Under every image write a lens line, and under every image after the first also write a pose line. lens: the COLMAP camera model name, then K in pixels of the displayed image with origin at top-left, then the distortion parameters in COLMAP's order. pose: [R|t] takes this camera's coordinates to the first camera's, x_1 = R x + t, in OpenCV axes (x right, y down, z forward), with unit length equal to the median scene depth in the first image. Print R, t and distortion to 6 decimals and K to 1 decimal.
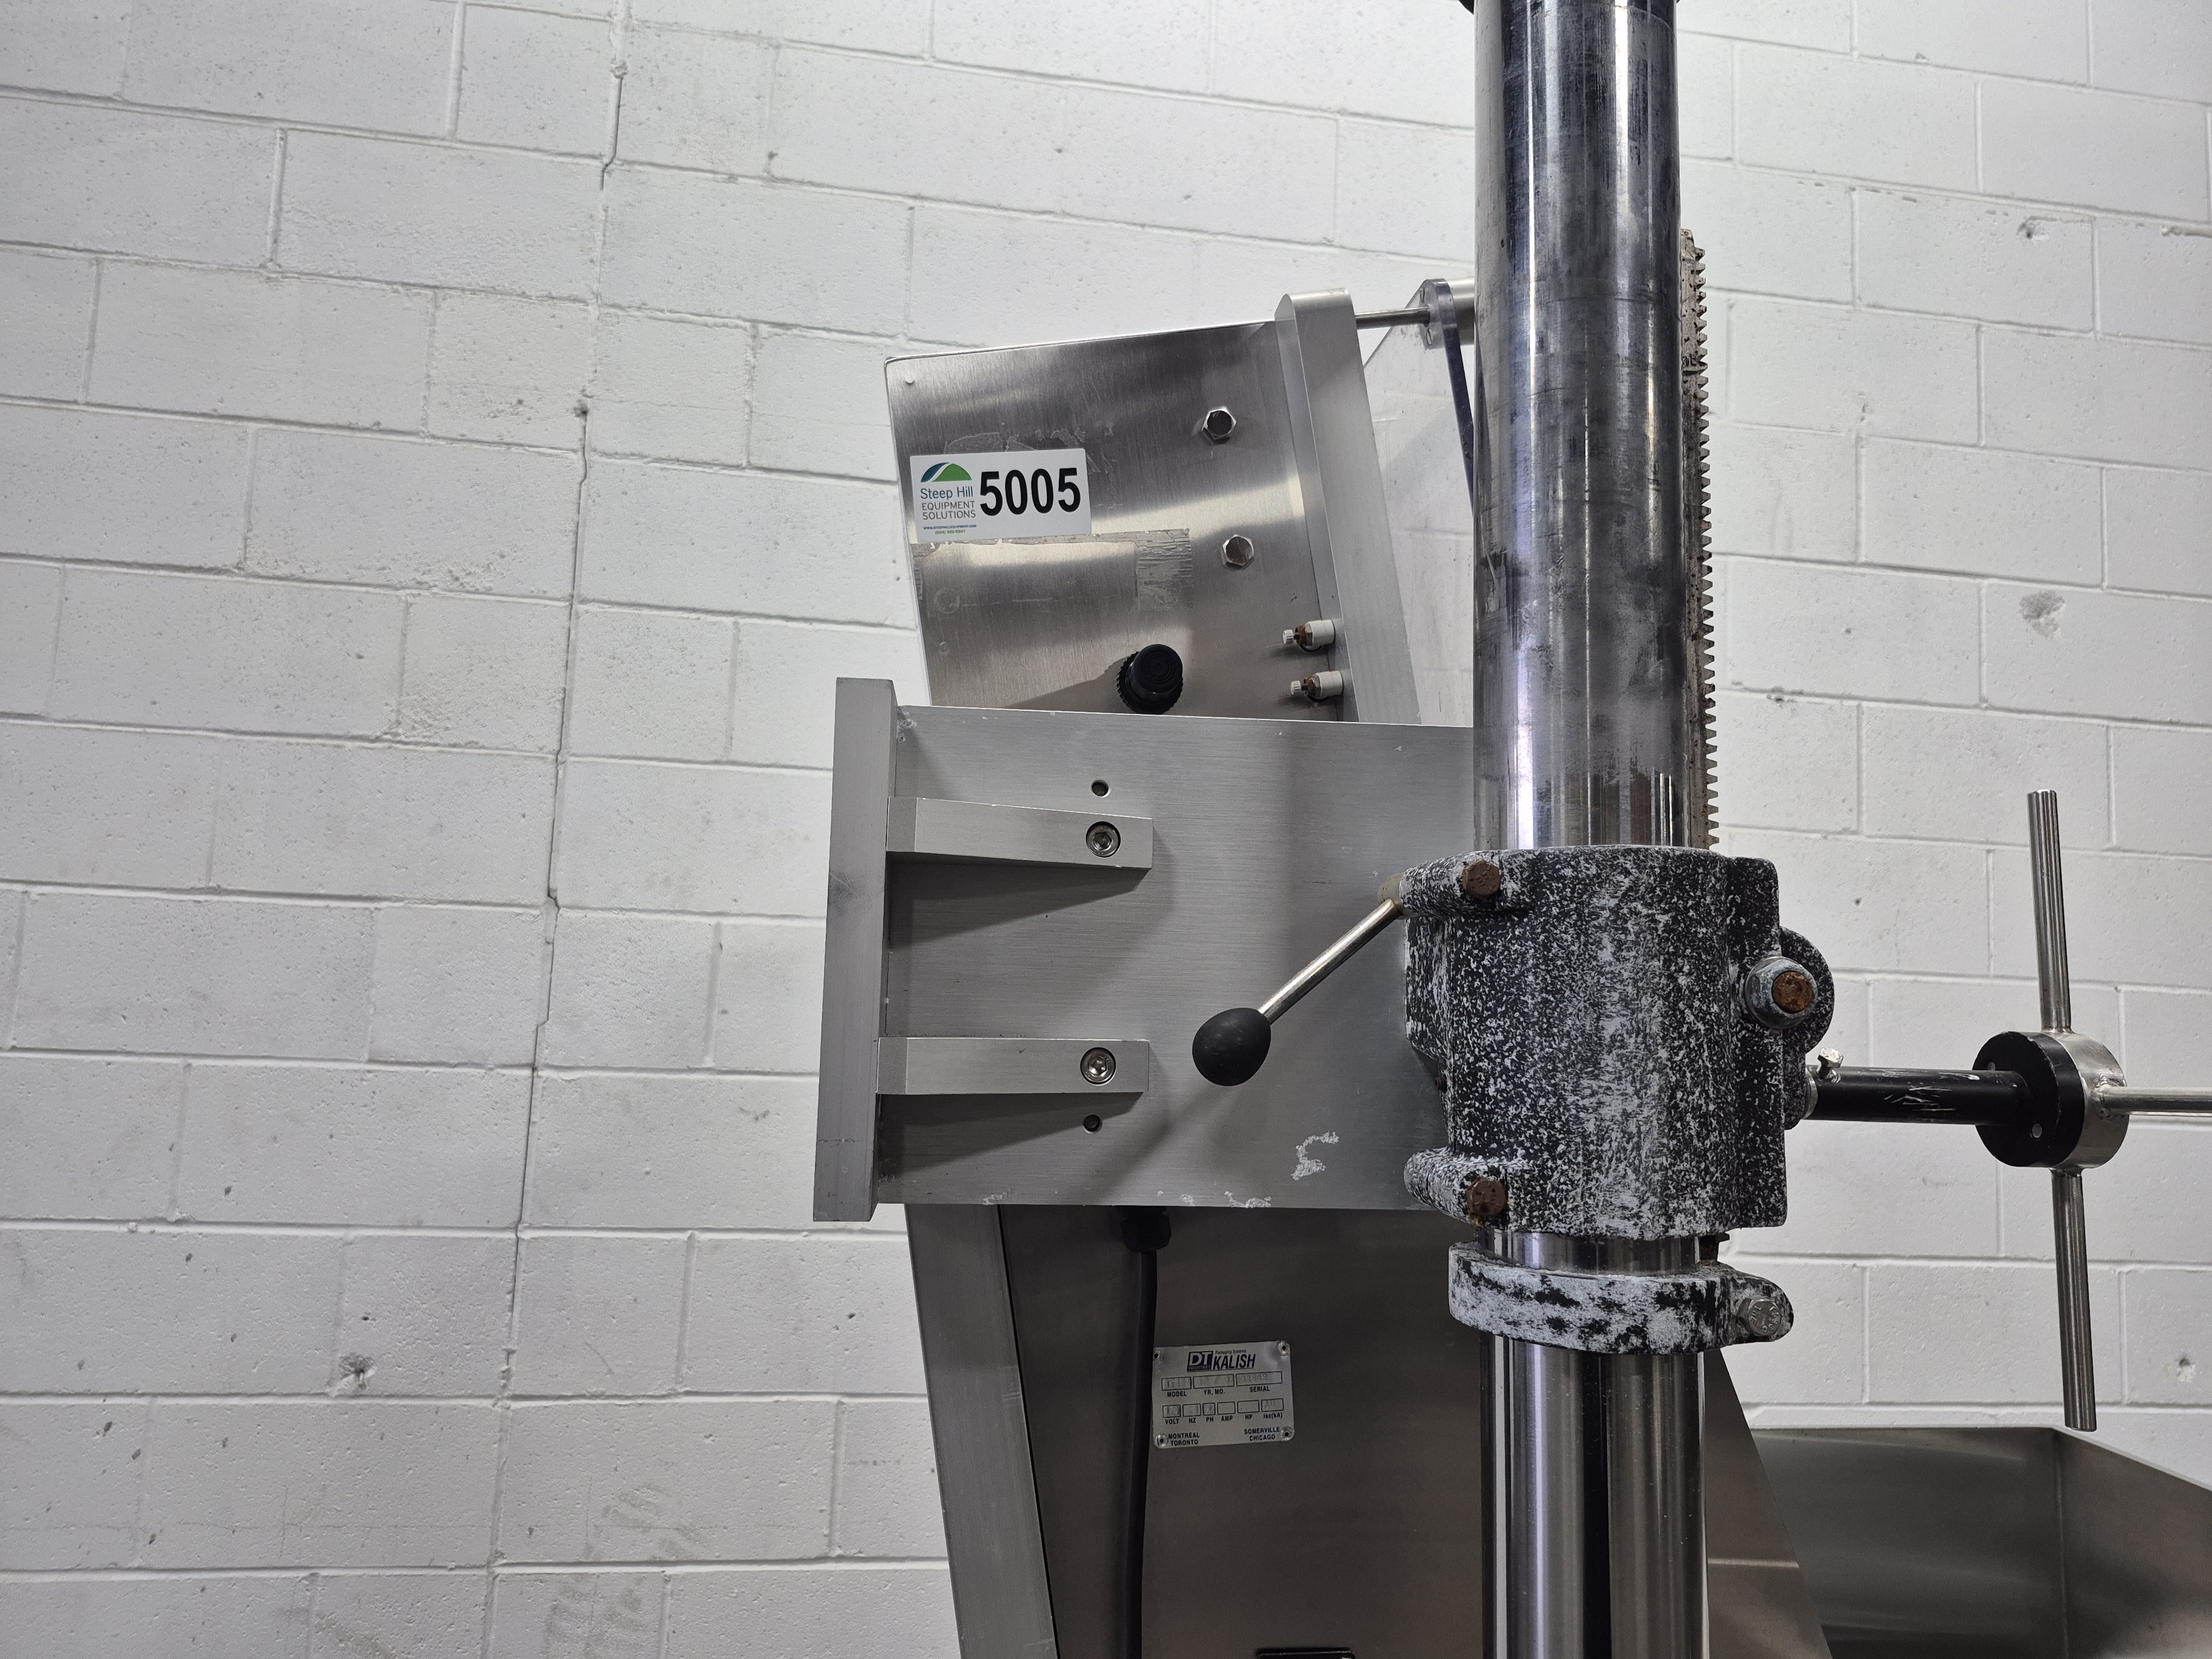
lens RADIAL K [[1540.9, 0, 1106.0], [0, 1540.9, 829.5], [0, 0, 1]] dist [0.097207, -0.129327]
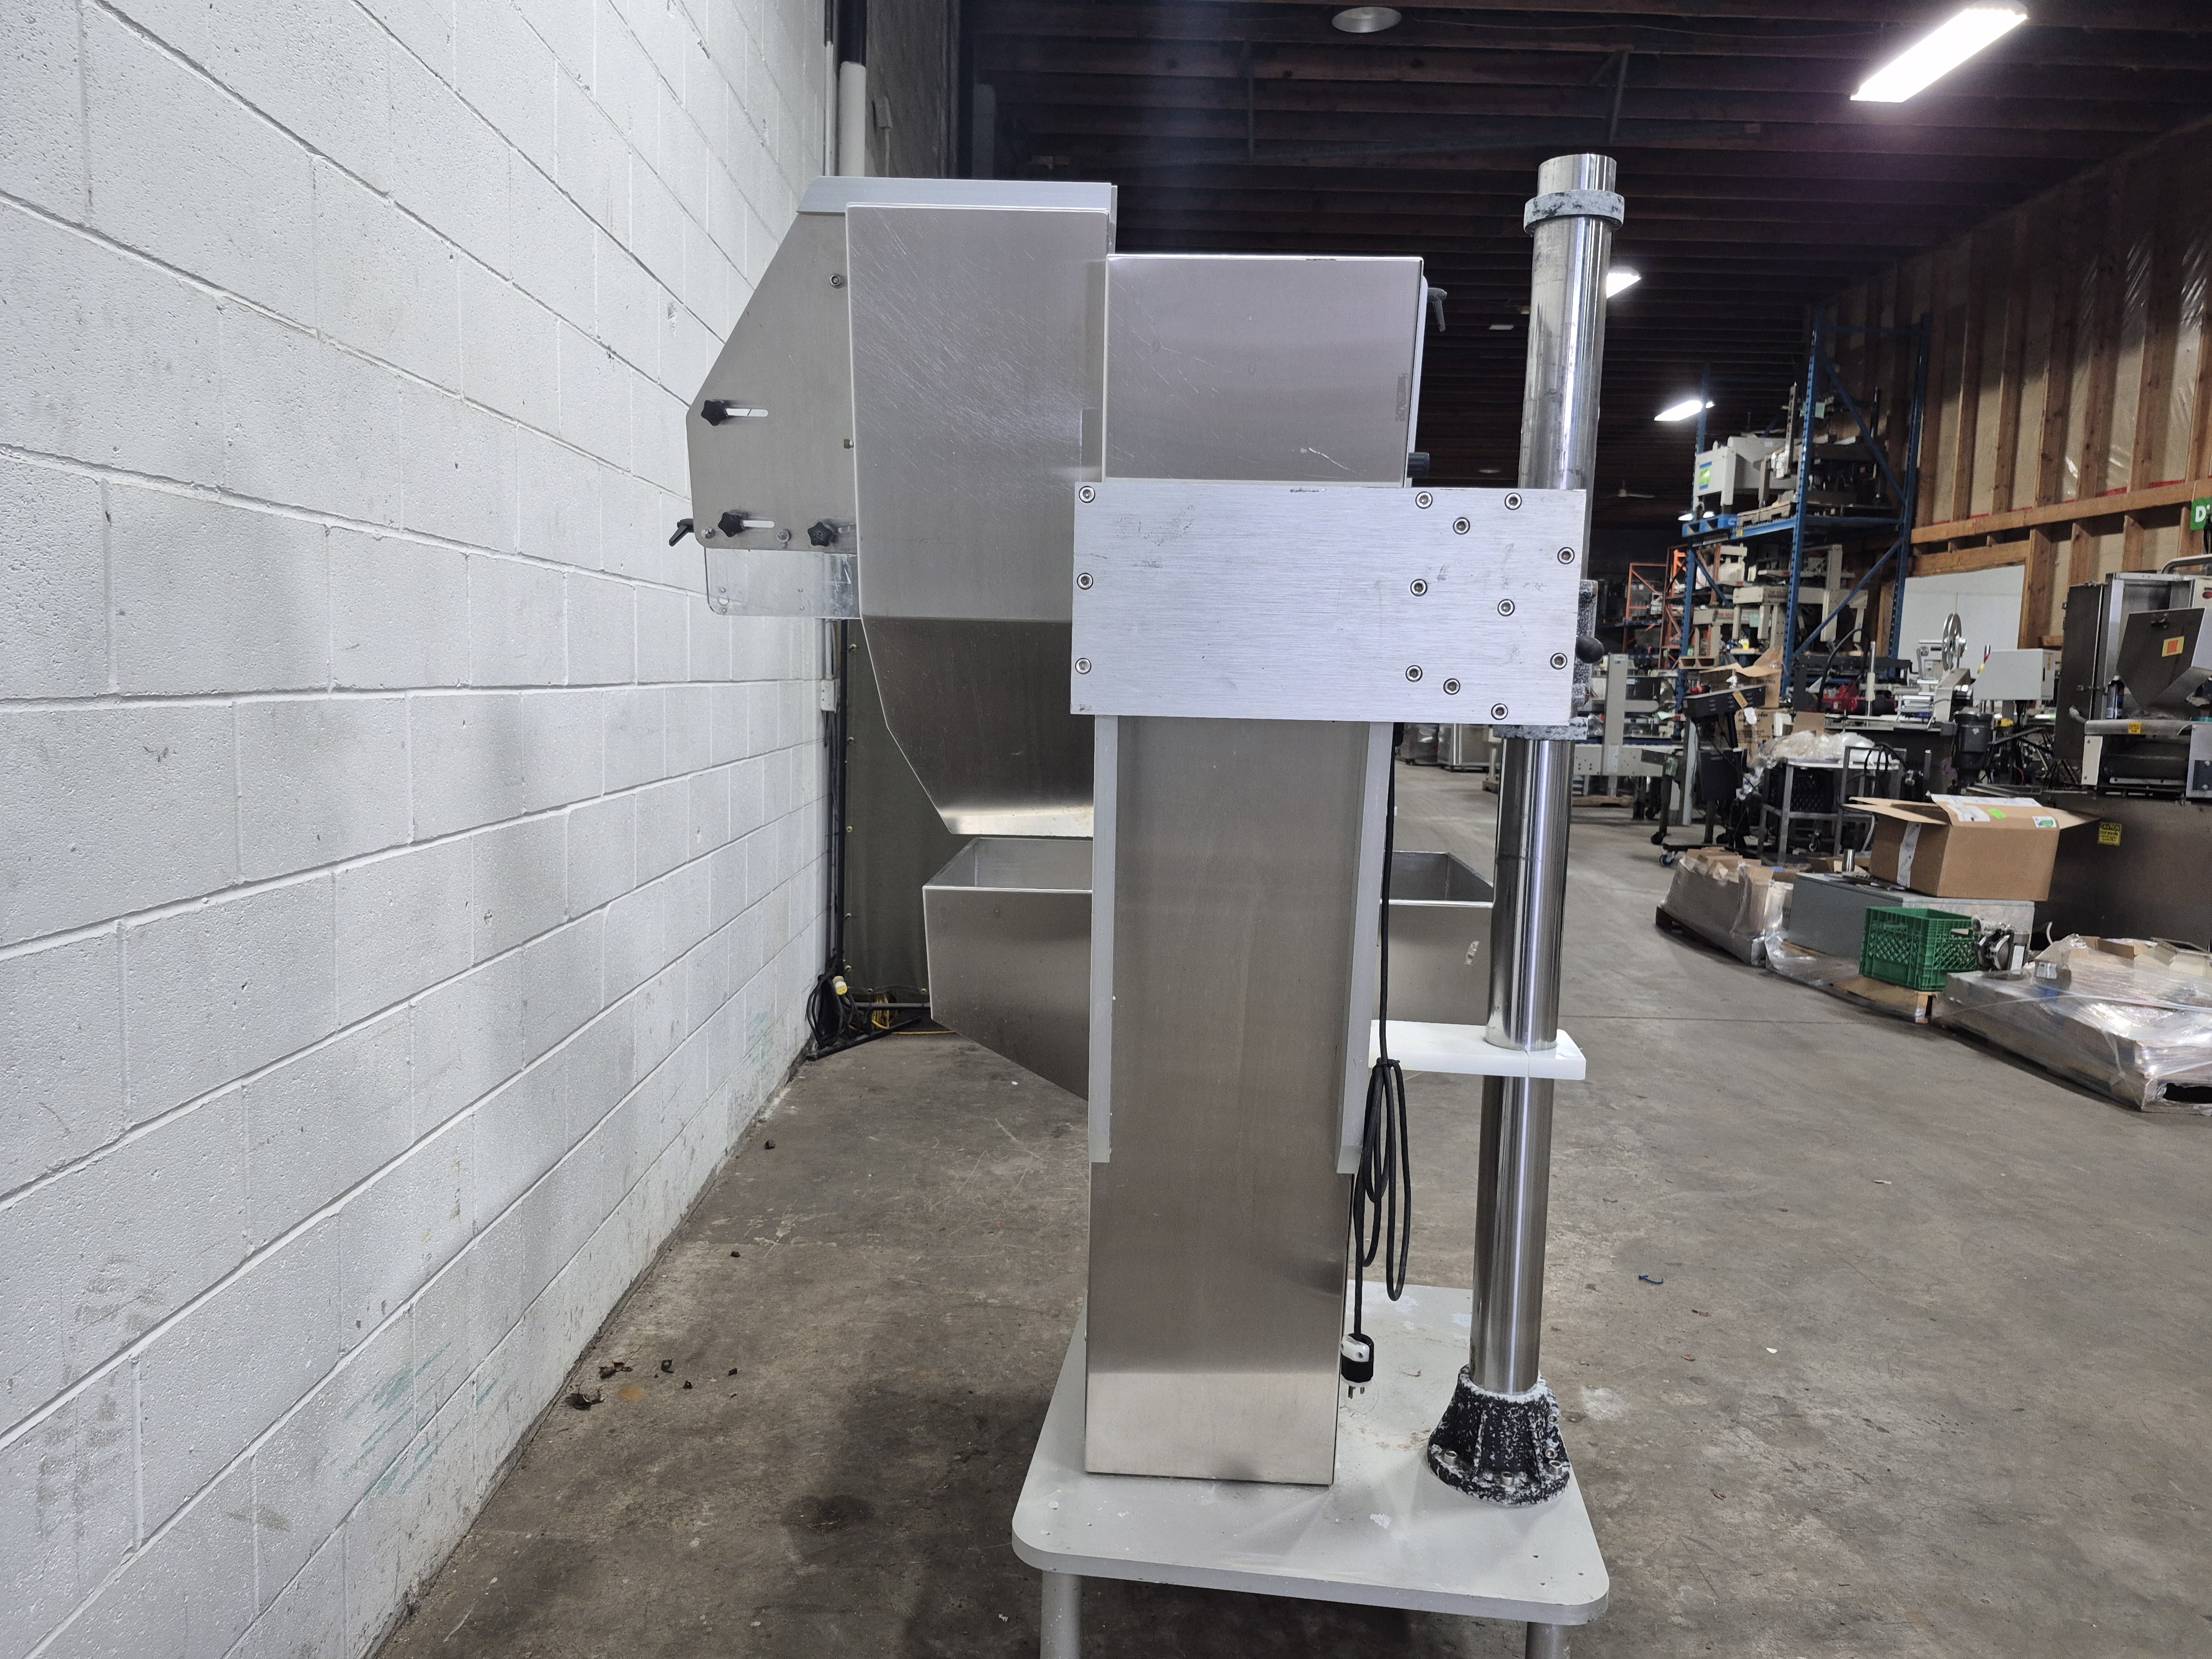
lens RADIAL K [[1539.1, 0, 1145.1], [0, 1539.1, 818.5], [0, 0, 1]] dist [0.097945, -0.067506]
pose [[0.117228, -0.133061, 0.984151, -0.943510], [-0.138239, 0.979149, 0.148851, 0.040994], [-0.983437, -0.153498, 0.096390, 0.489149]]
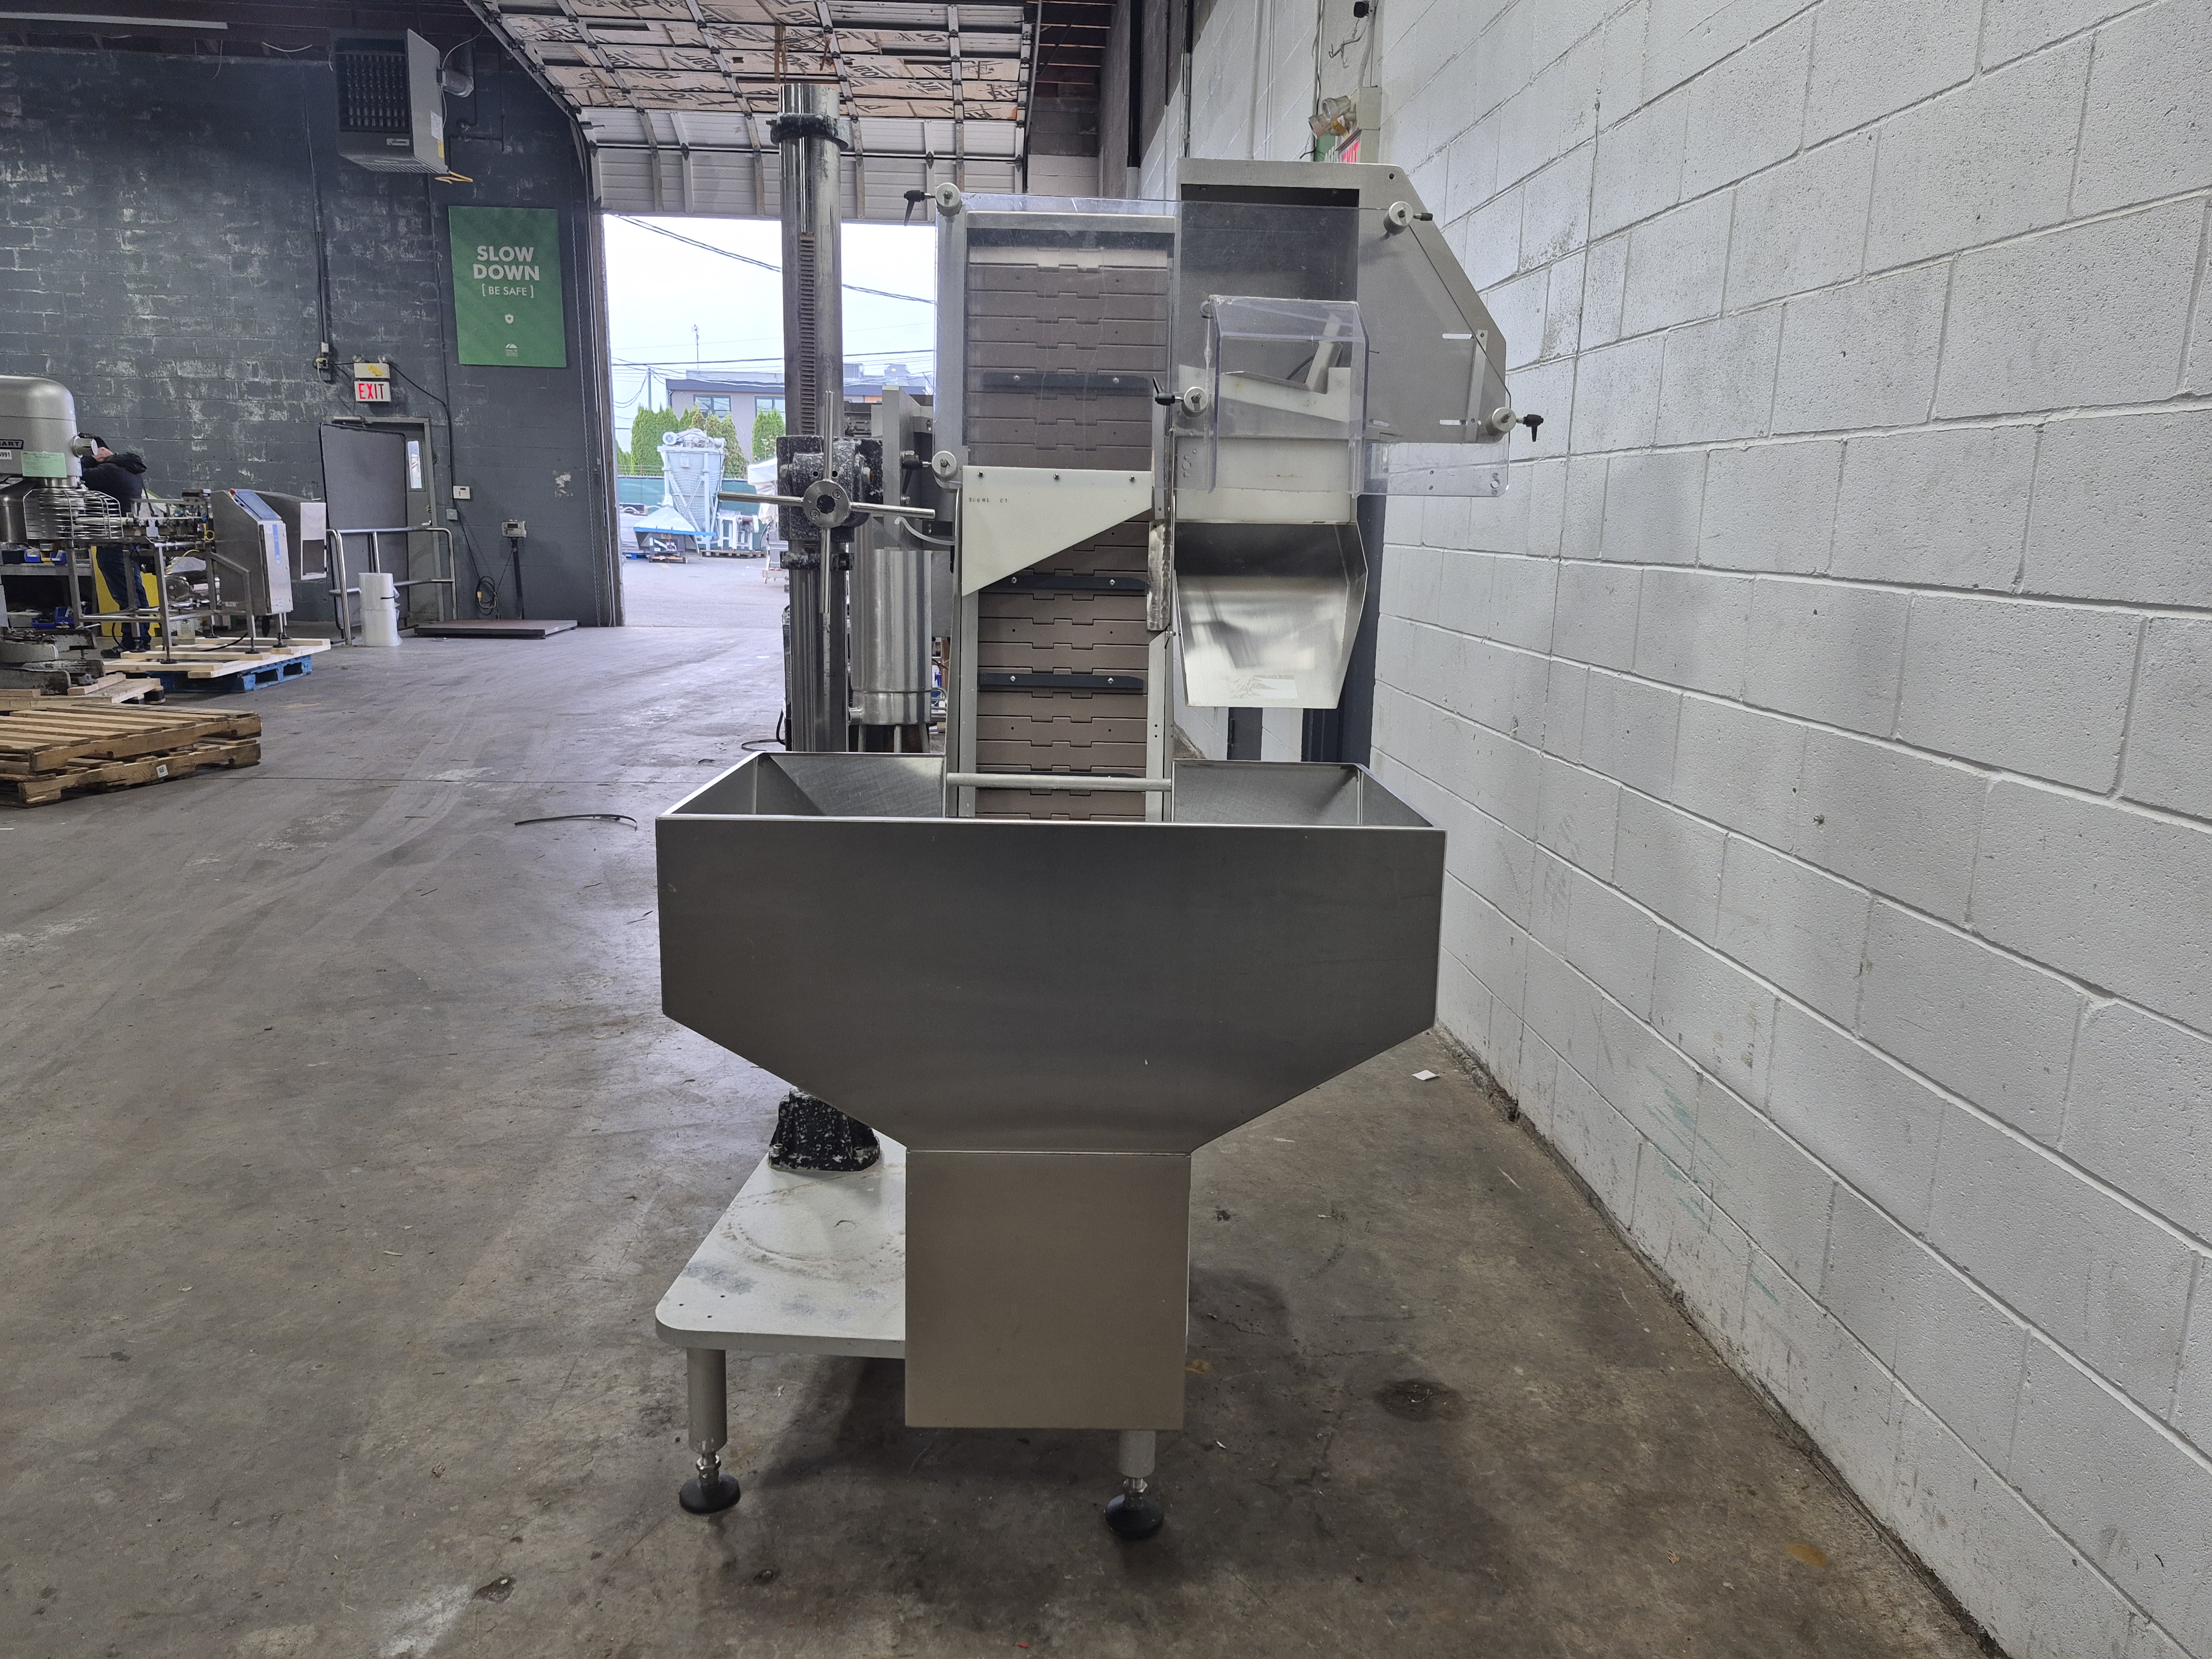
lens RADIAL K [[1559.7, 0, 1083.8], [0, 1559.7, 816.7], [0, 0, 1]] dist [0.110456, -0.134816]
pose [[-0.093371, 0.147127, -0.984701, 1.363021], [0.090703, 0.986166, 0.138745, 0.148900], [0.991491, -0.076361, -0.105424, 0.675911]]
